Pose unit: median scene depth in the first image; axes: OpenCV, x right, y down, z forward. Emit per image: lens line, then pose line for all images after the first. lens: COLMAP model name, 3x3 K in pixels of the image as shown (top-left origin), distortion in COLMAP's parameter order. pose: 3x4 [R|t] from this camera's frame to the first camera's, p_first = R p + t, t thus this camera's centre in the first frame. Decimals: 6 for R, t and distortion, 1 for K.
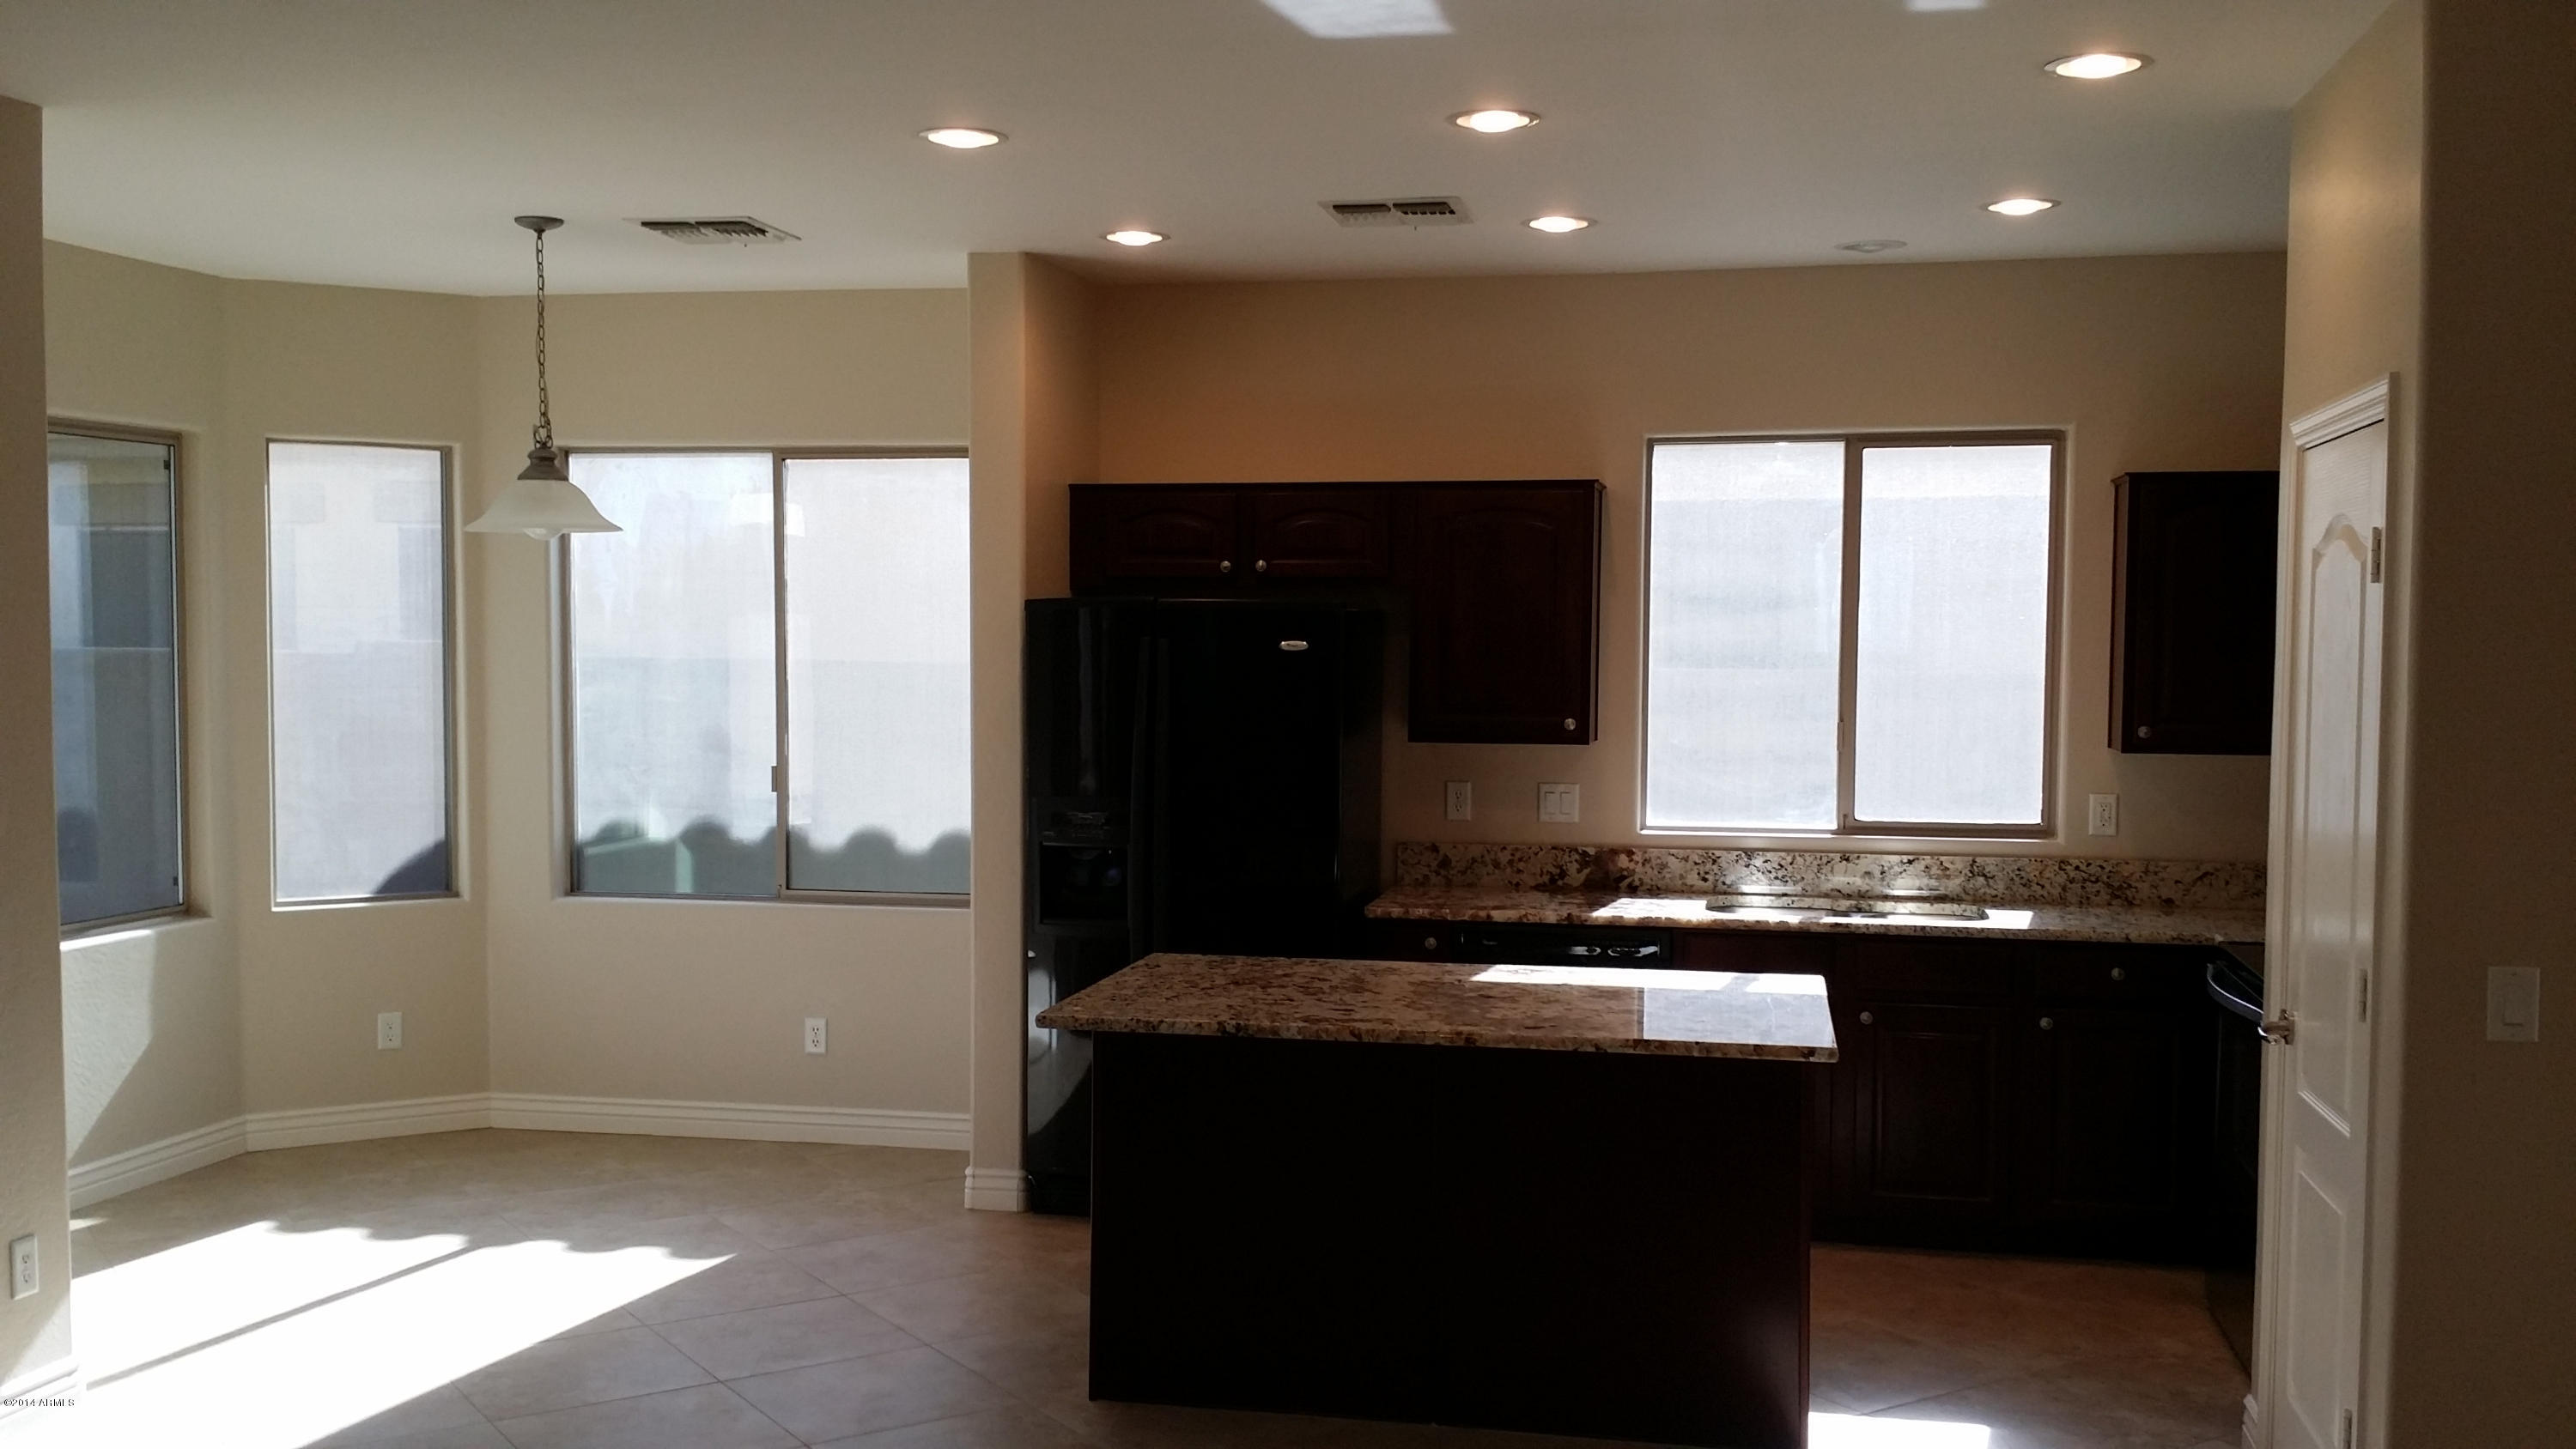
lens RADIAL K [[2328.5, 0, 1269.3], [0, 2328.5, 716.8], [0, 0, 1]] dist [0.025113, 0.000000]
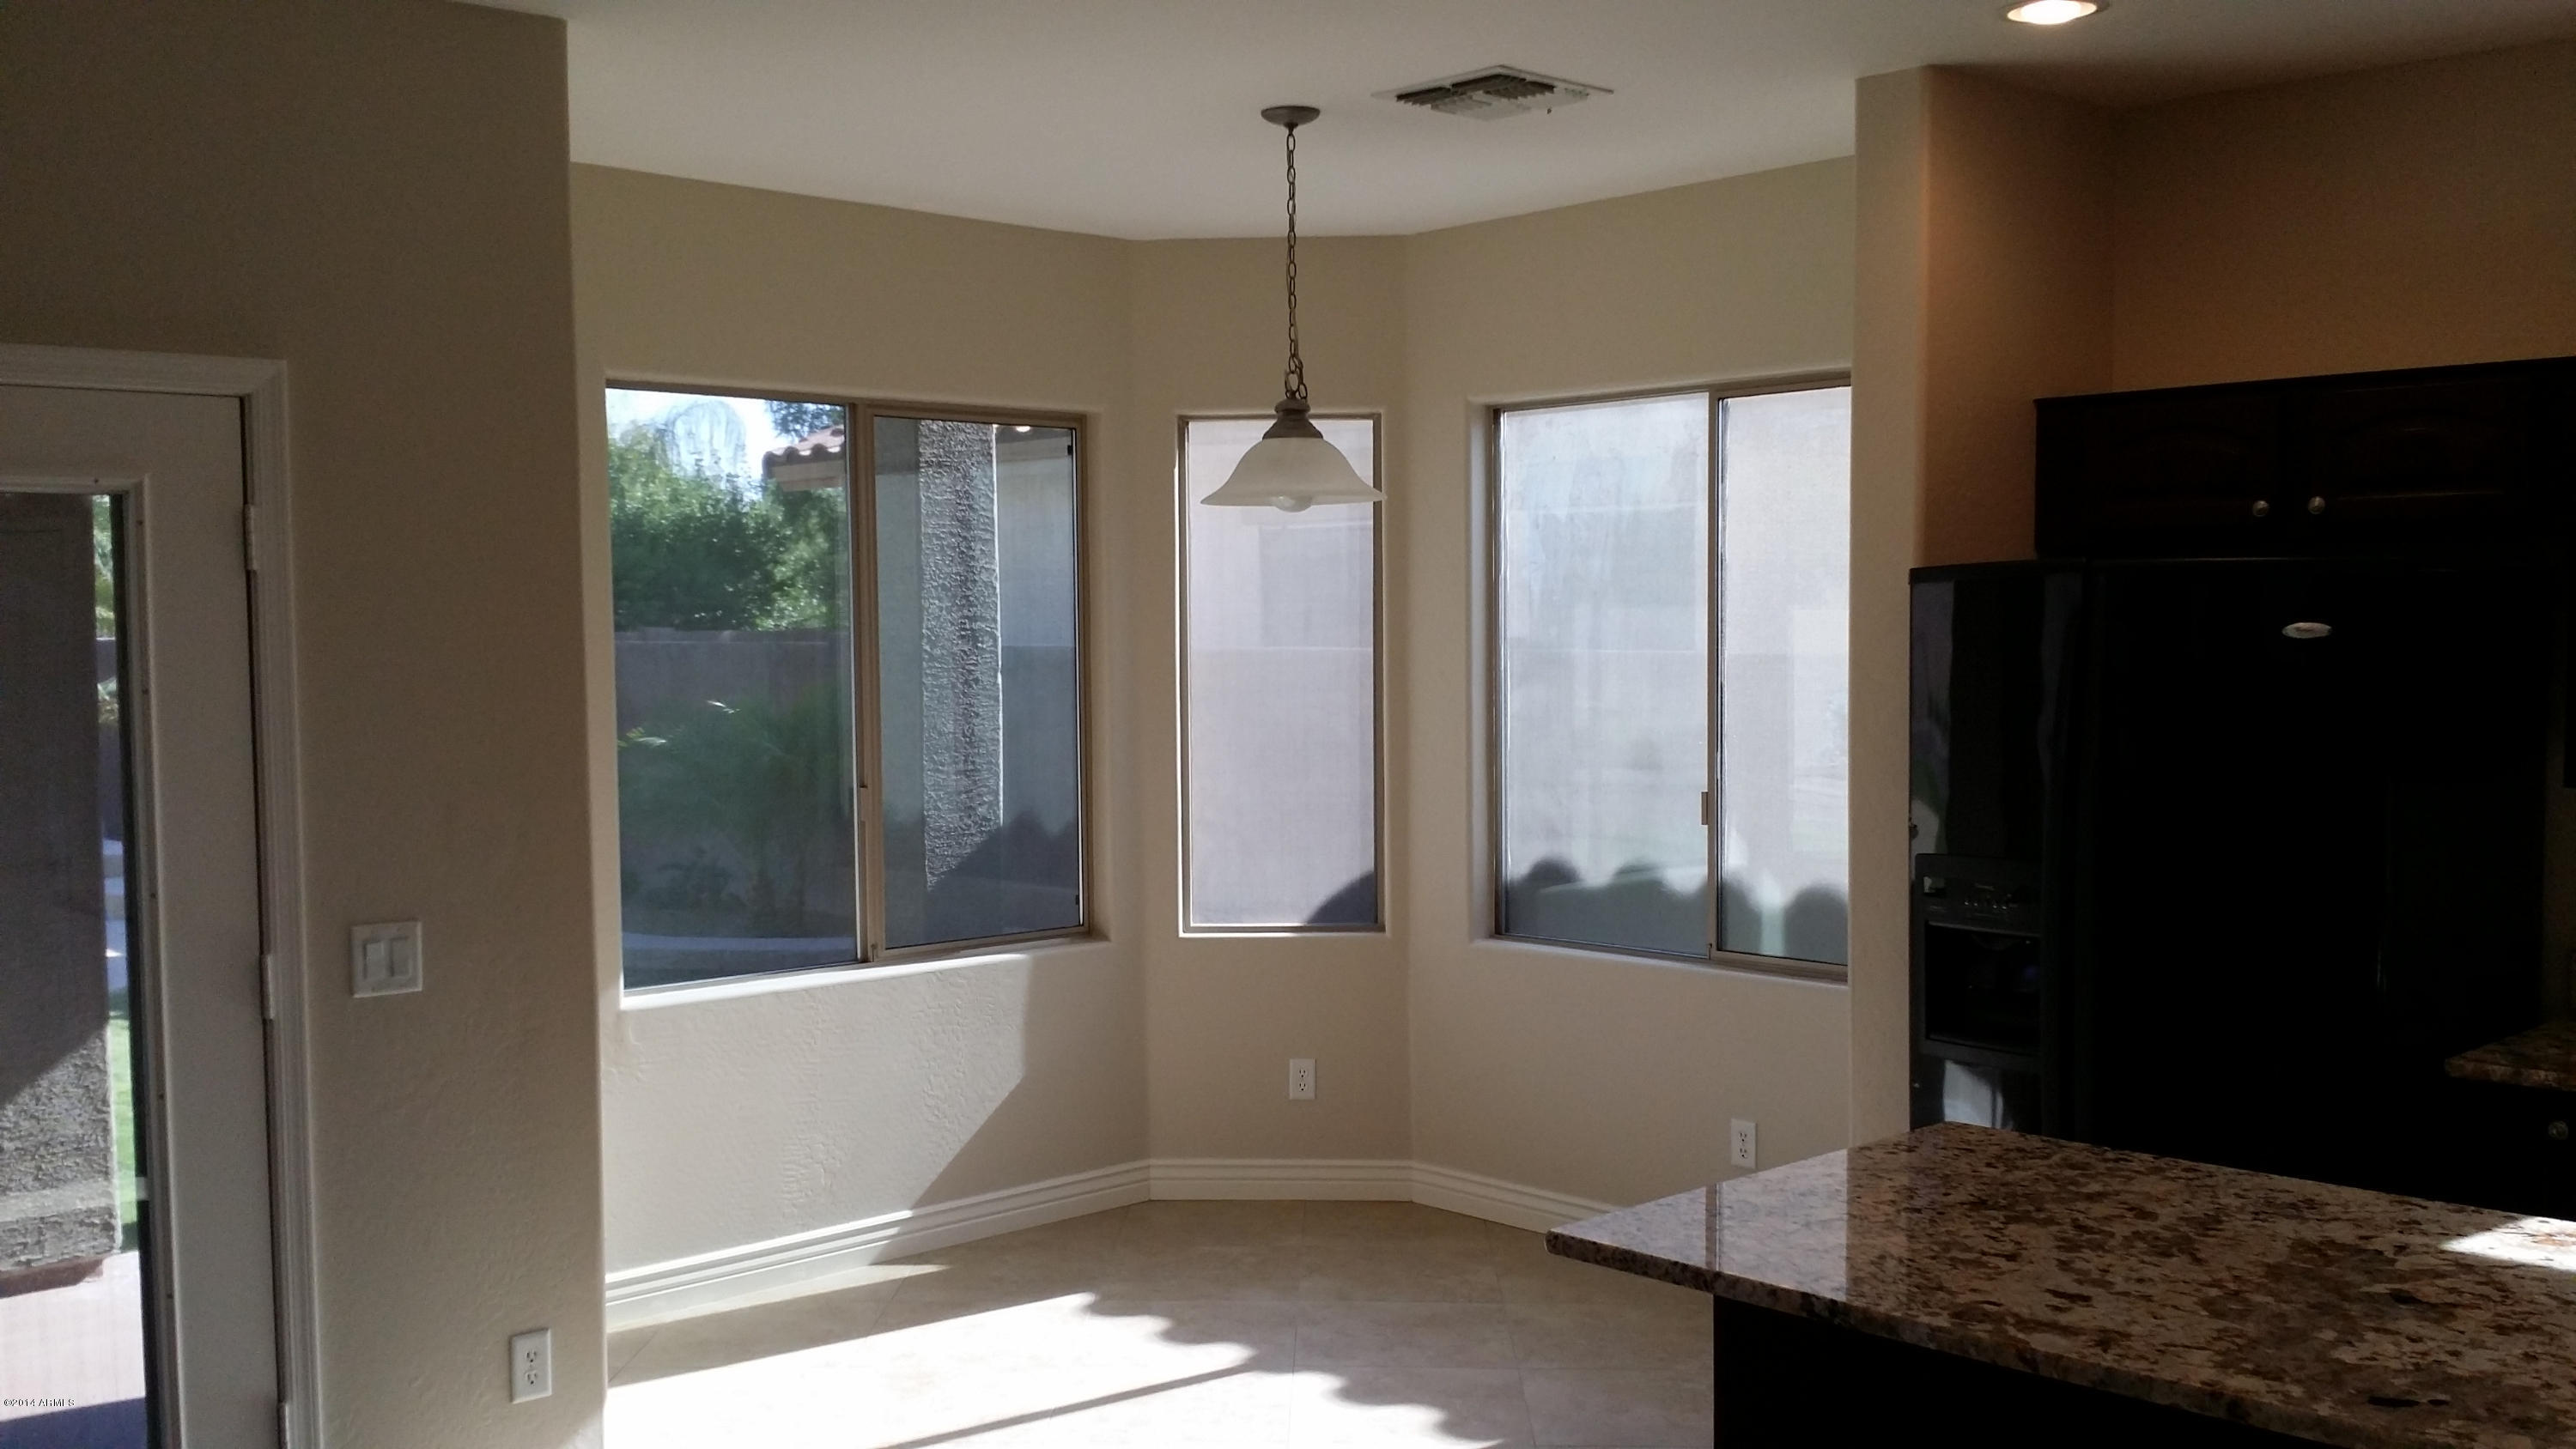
lens RADIAL K [[2328.5, 0, 1310.6], [0, 2328.5, 740.2], [0, 0, 1]] dist [0.025113, 0.000000]
pose [[0.820964, 0.013578, -0.570819, 0.132735], [-0.004496, 0.999840, 0.017317, -0.009664], [0.570962, -0.011650, 0.820893, 0.298412]]
